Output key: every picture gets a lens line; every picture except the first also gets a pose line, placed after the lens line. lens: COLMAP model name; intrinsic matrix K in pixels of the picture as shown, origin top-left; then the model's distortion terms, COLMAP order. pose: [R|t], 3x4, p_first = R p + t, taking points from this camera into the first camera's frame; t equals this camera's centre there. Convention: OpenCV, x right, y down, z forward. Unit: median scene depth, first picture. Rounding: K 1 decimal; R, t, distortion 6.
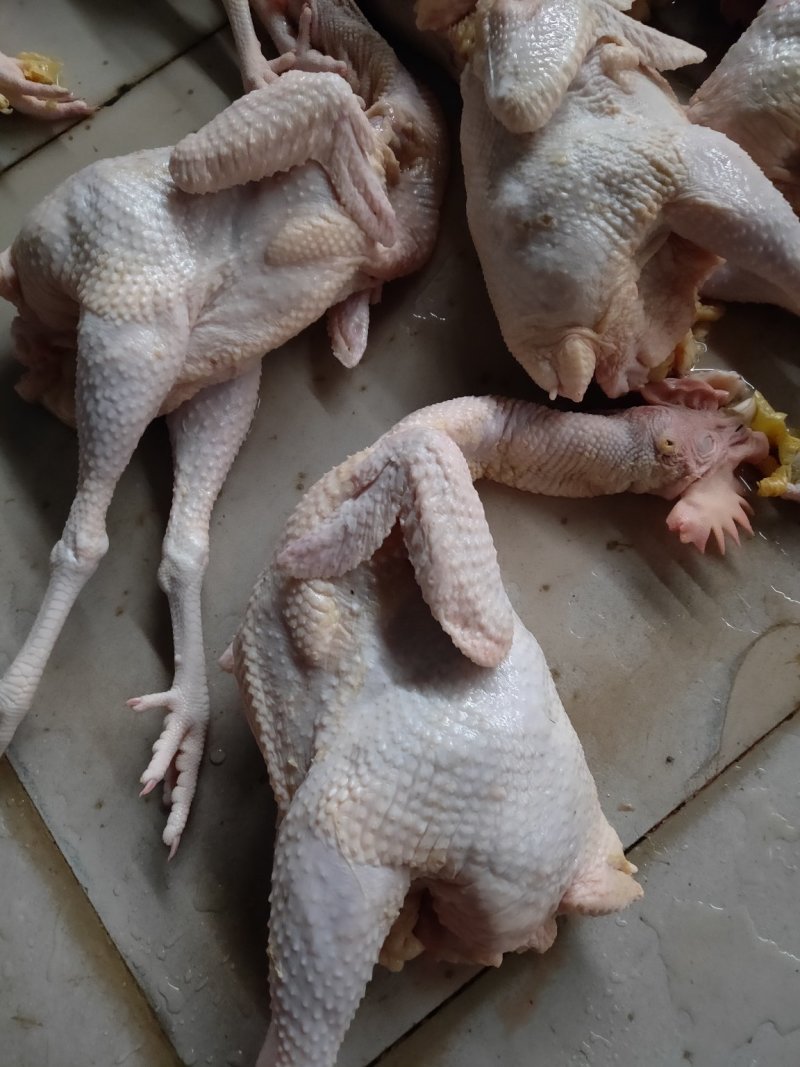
lens RADIAL K [[870.0, 0, 399.0], [0, 870.0, 535.8], [0, 0, 1]] dist [-0.016155, 0.041289]
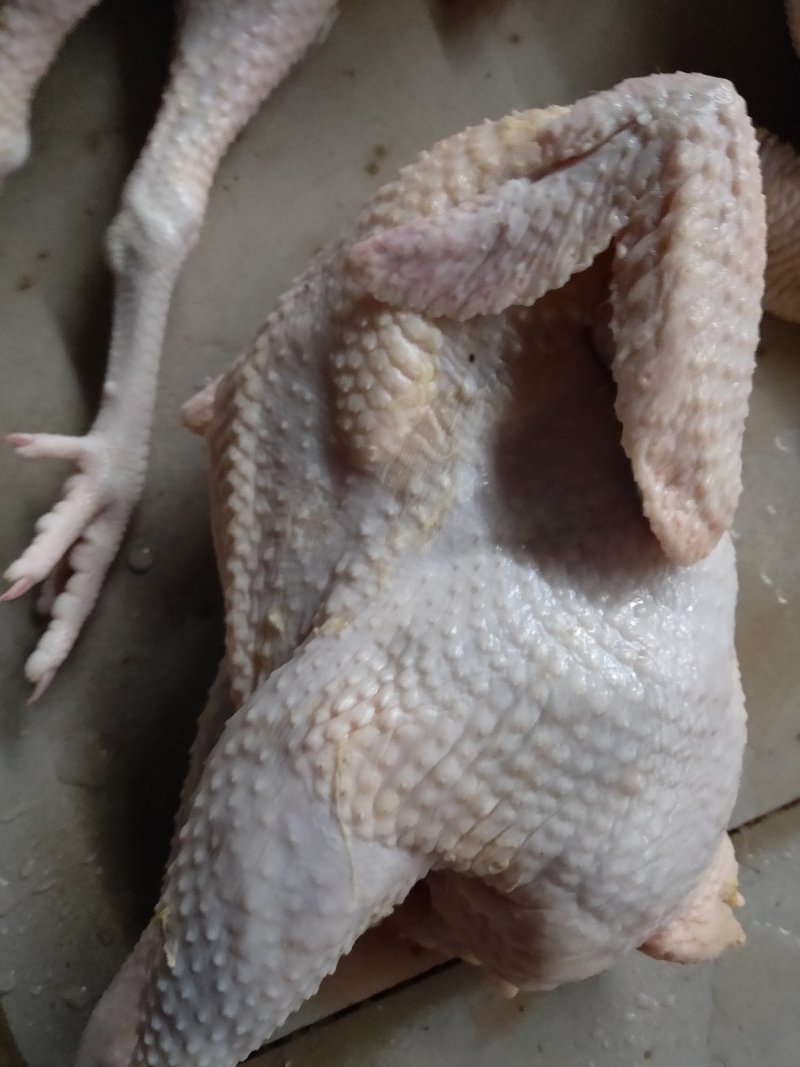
lens RADIAL K [[870.0, 0, 405.5], [0, 870.0, 531.9], [0, 0, 1]] dist [-0.016155, 0.041289]
pose [[0.954775, 0.270255, 0.123961, -0.131651], [-0.291078, 0.934630, 0.204306, 0.068761], [-0.060643, -0.231149, 0.971027, 0.472941]]
